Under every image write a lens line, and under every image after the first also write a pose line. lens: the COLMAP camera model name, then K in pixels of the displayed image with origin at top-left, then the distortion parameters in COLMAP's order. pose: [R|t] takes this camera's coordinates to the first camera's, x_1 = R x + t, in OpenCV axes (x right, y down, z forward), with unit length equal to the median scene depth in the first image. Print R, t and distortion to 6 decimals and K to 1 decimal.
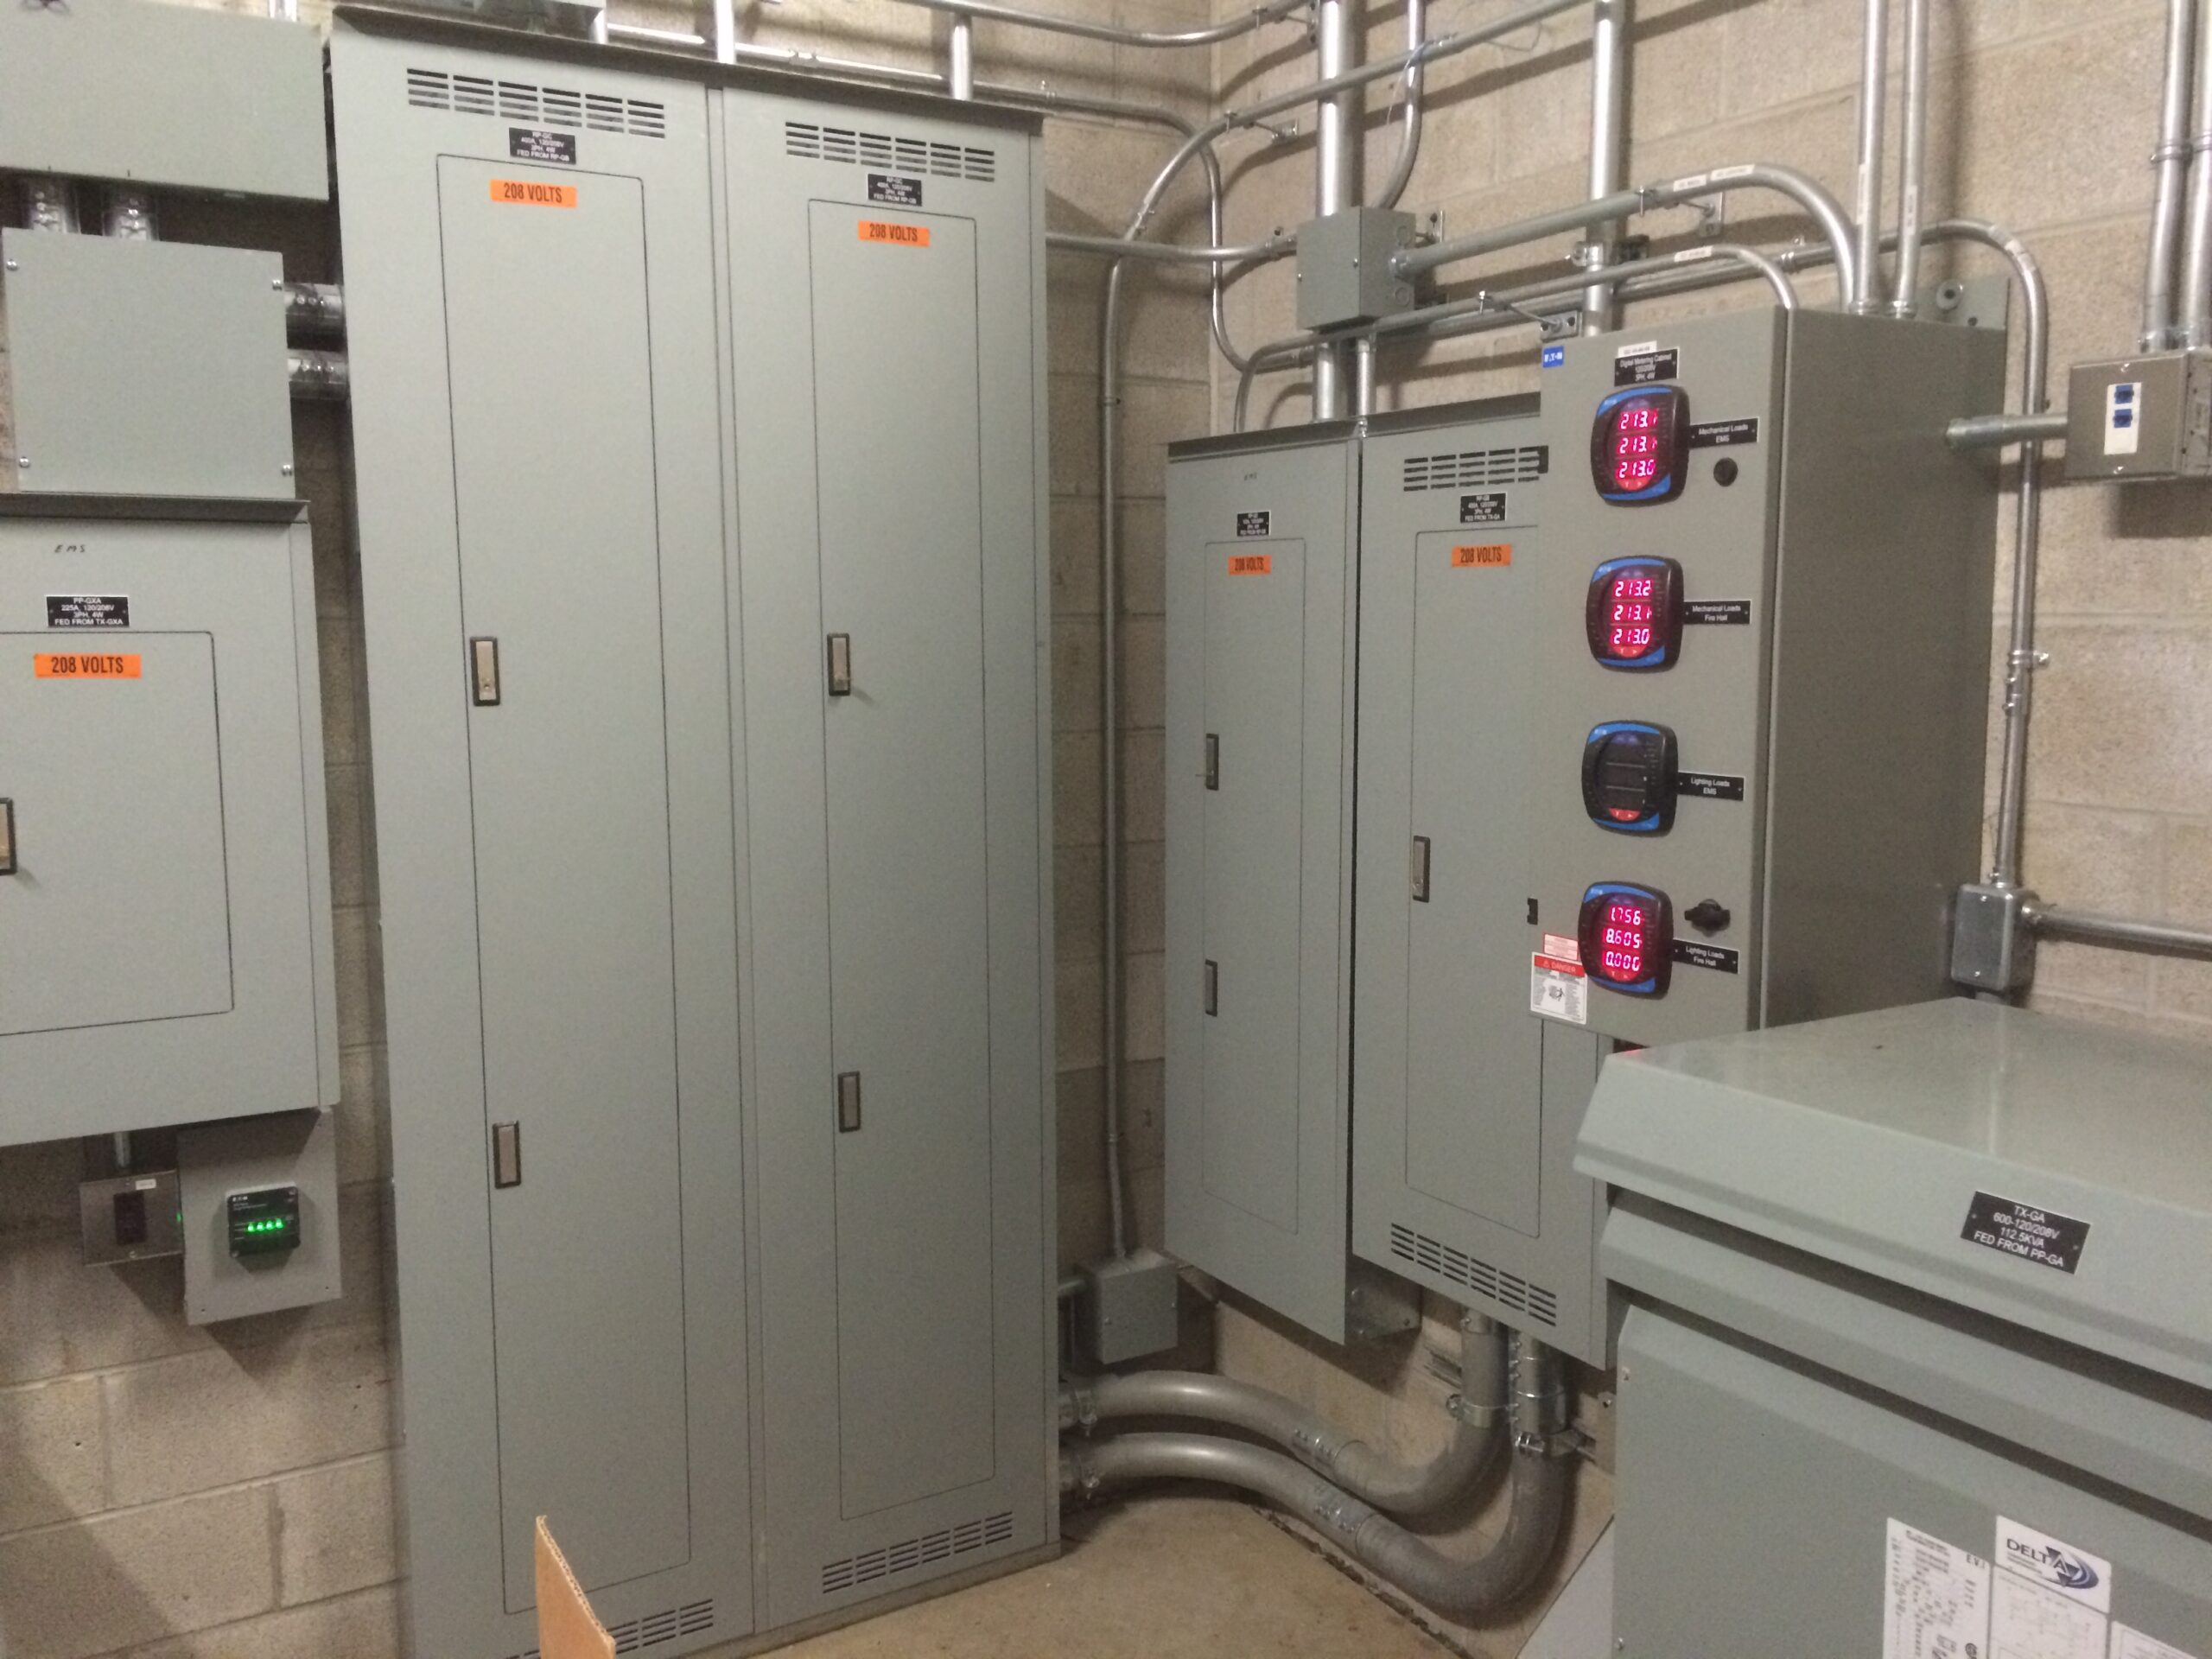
lens RADIAL K [[1878.1, 0, 1112.7], [0, 1878.1, 829.6], [0, 0, 1]] dist [0.099210, -0.134114]
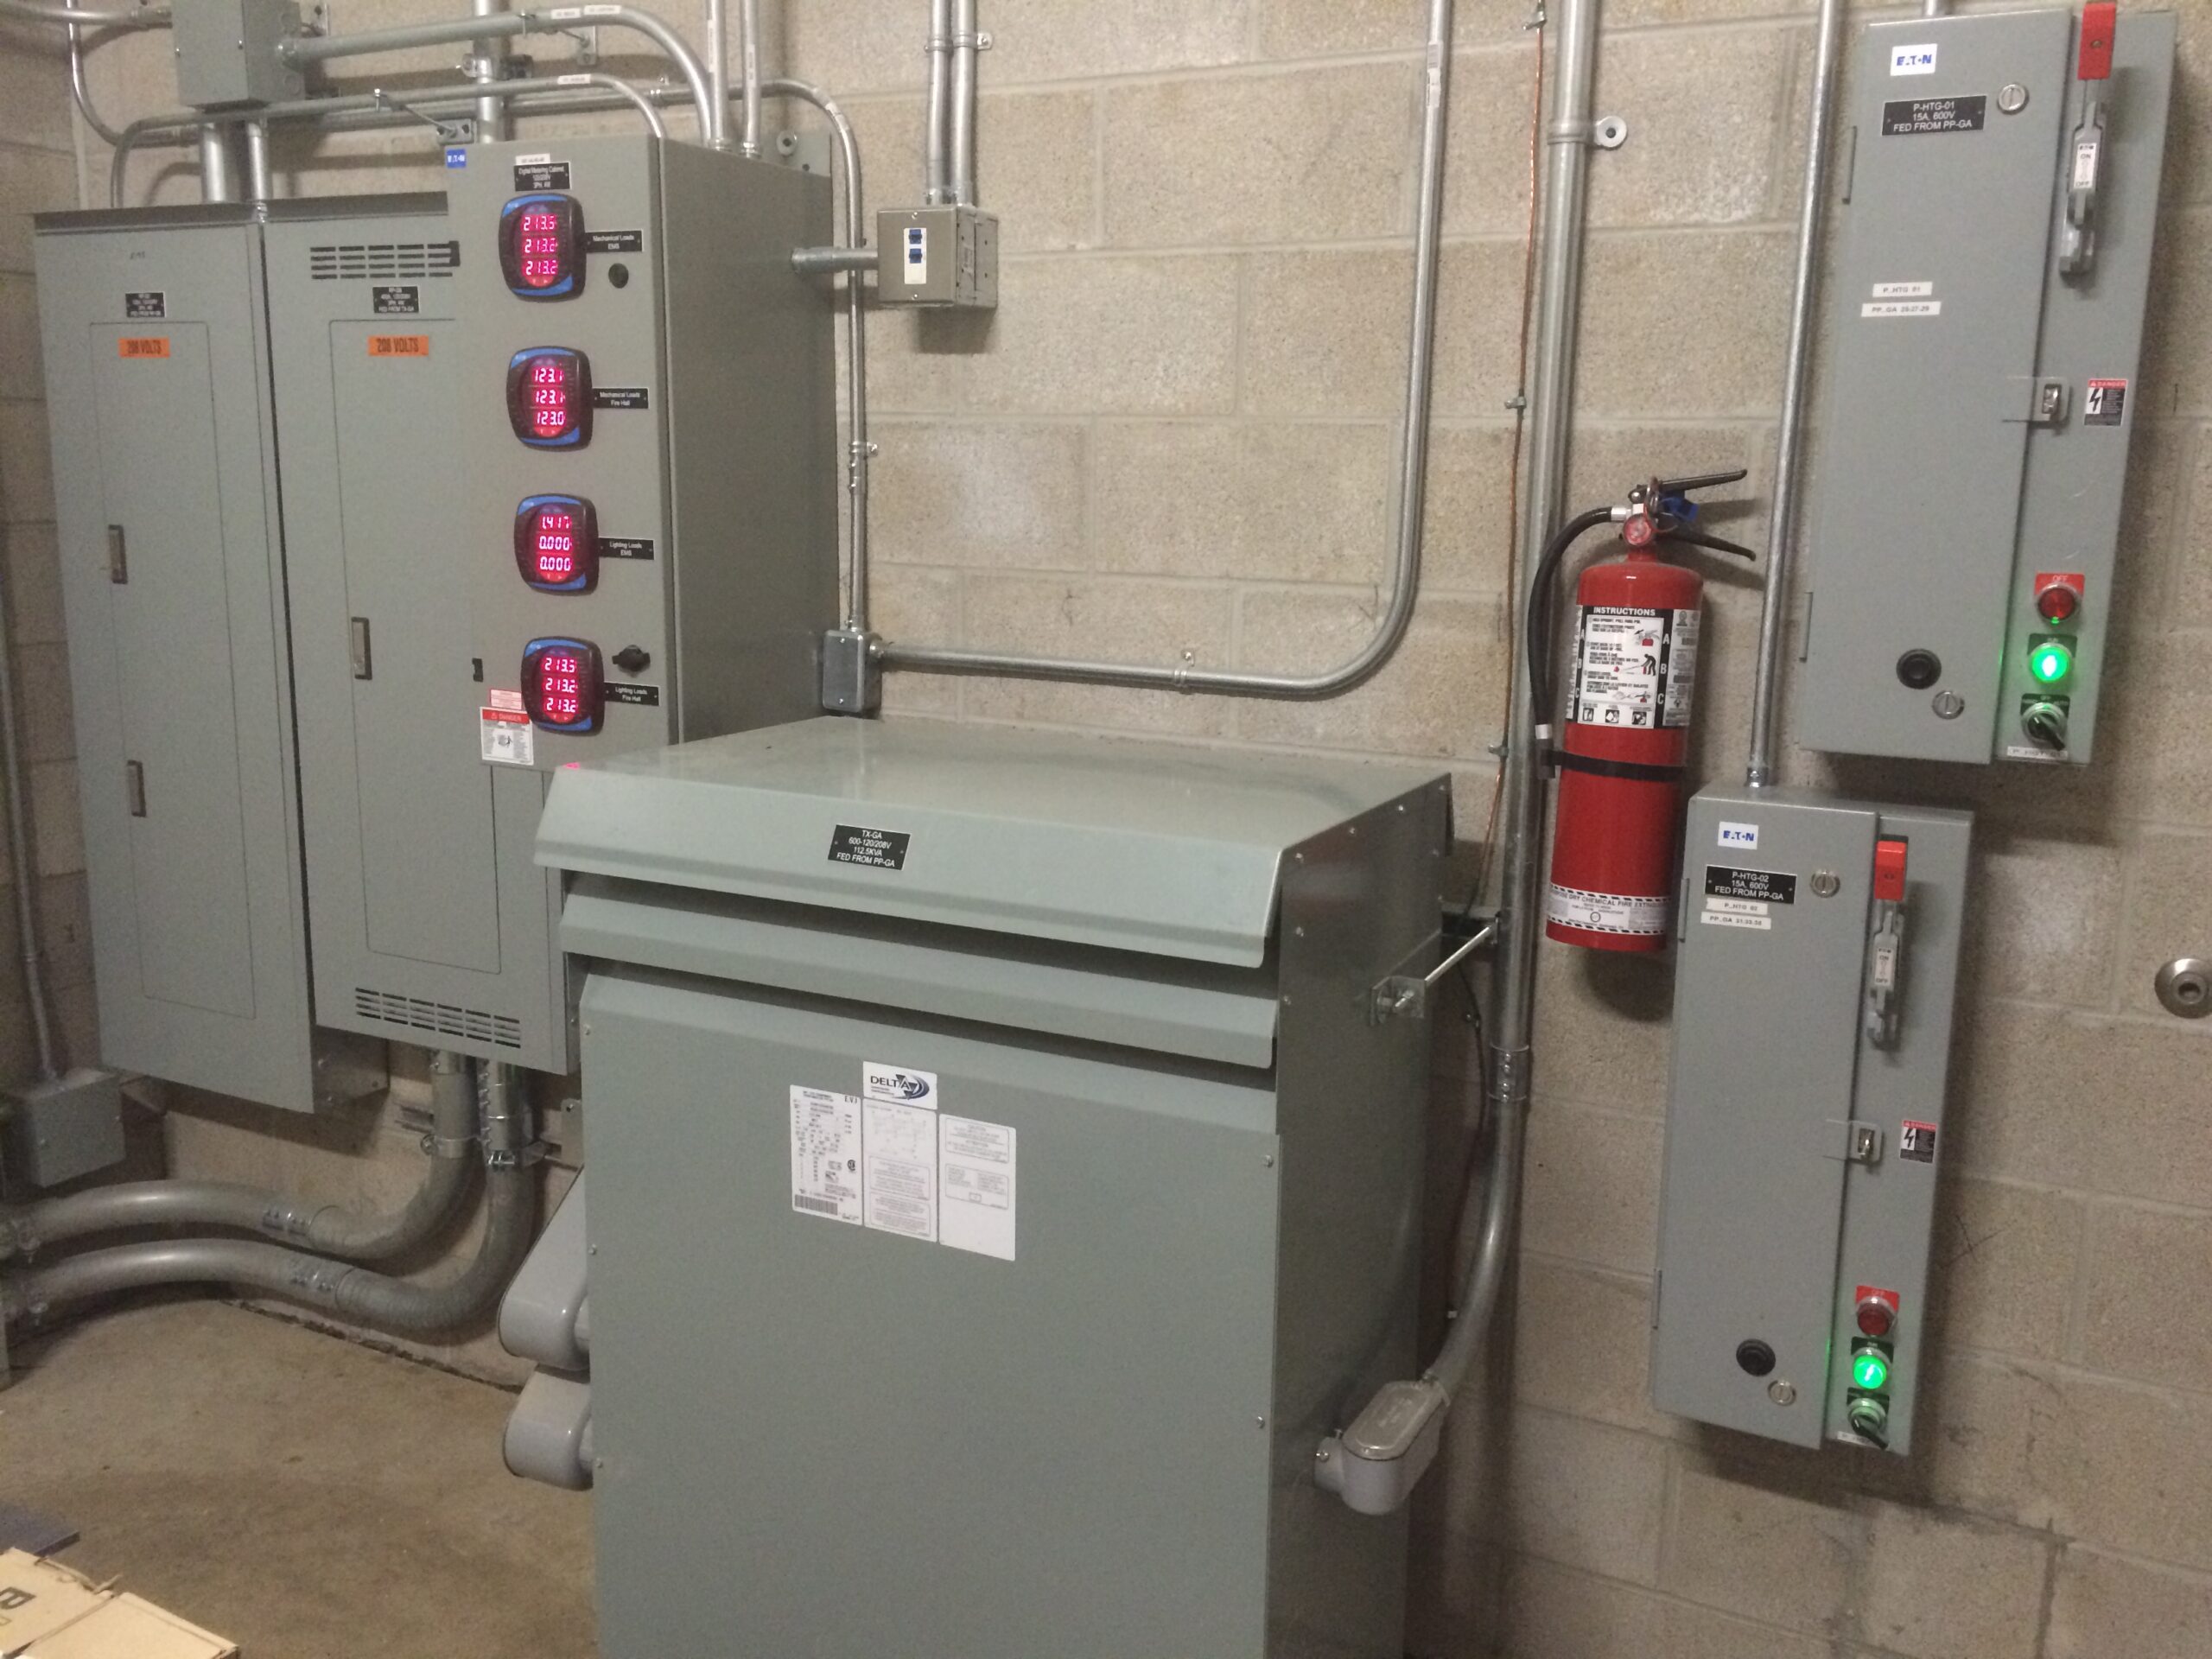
lens RADIAL K [[1881.3, 0, 1098.2], [0, 1881.3, 824.7], [0, 0, 1]] dist [0.097673, -0.134725]
pose [[0.852230, -0.082664, 0.516596, -0.046580], [0.041390, 0.994996, 0.090936, 0.042378], [-0.521528, -0.056116, 0.851387, -0.135268]]
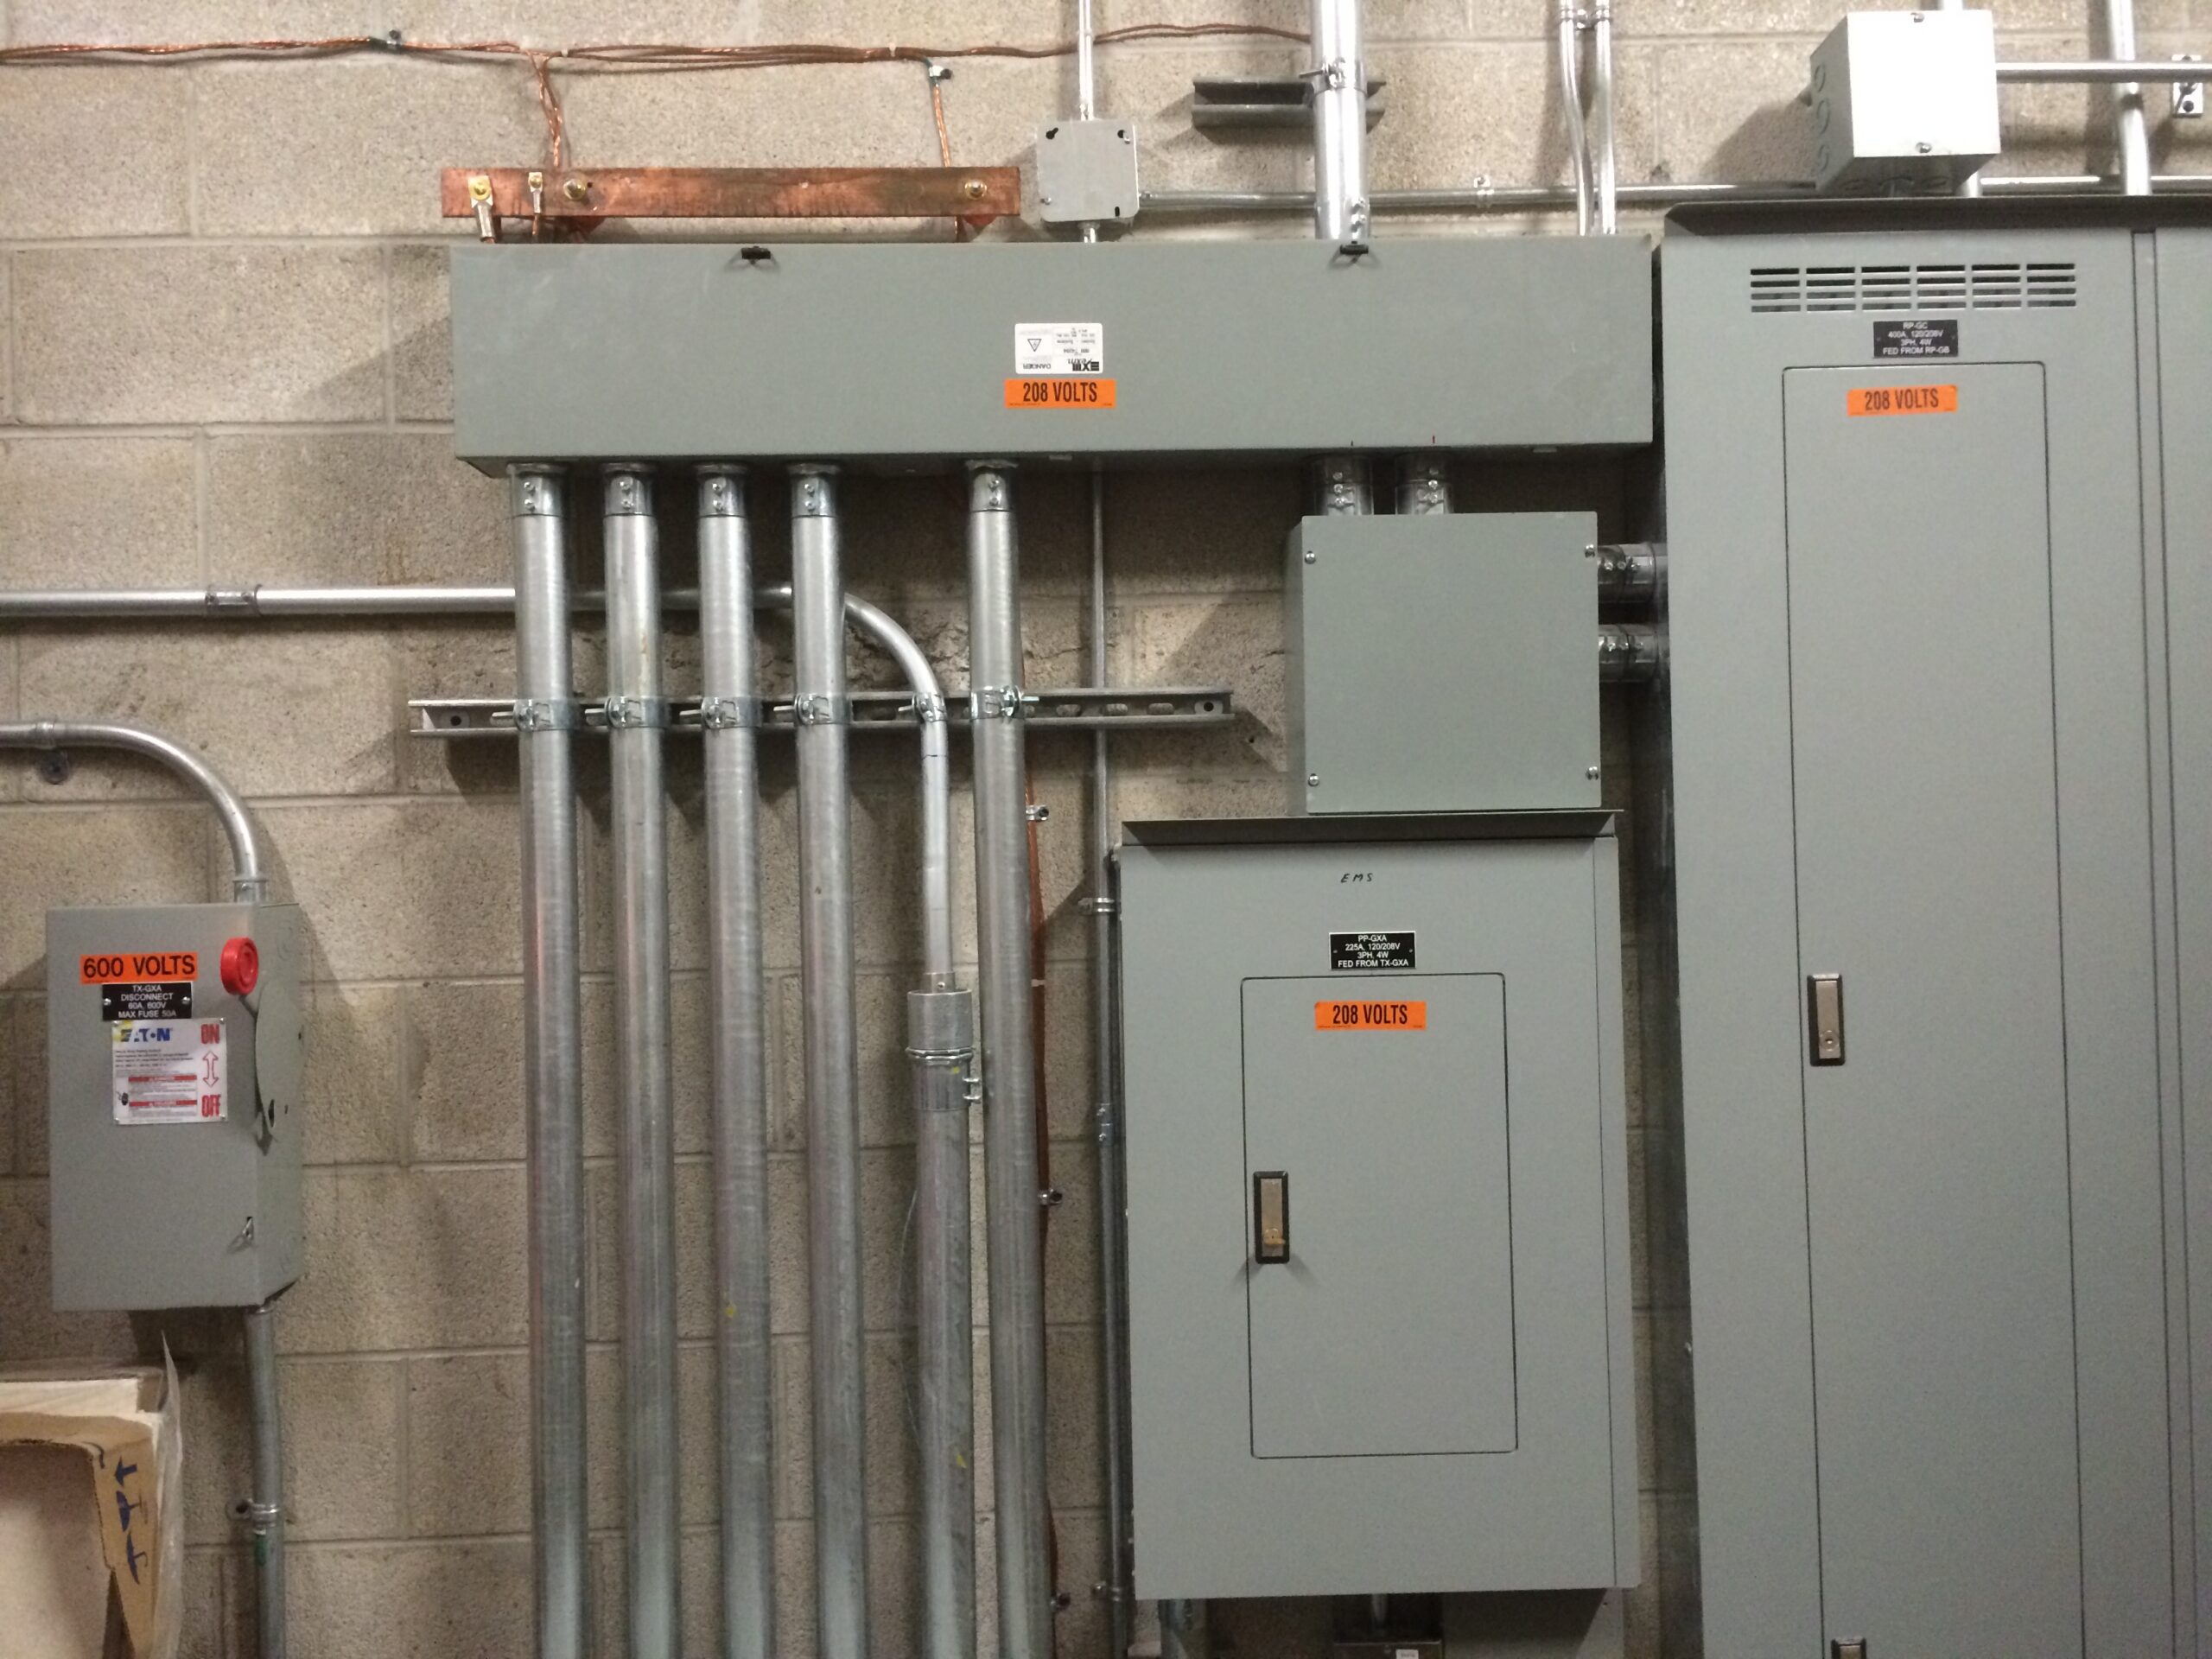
lens RADIAL K [[1881.3, 0, 1098.2], [0, 1881.3, 824.7], [0, 0, 1]] dist [0.097673, -0.134725]
pose [[0.872553, -0.020104, -0.488106, -0.220043], [-0.037711, 0.993400, -0.108327, -0.070097], [0.487063, 0.112928, 0.866035, 0.200499]]
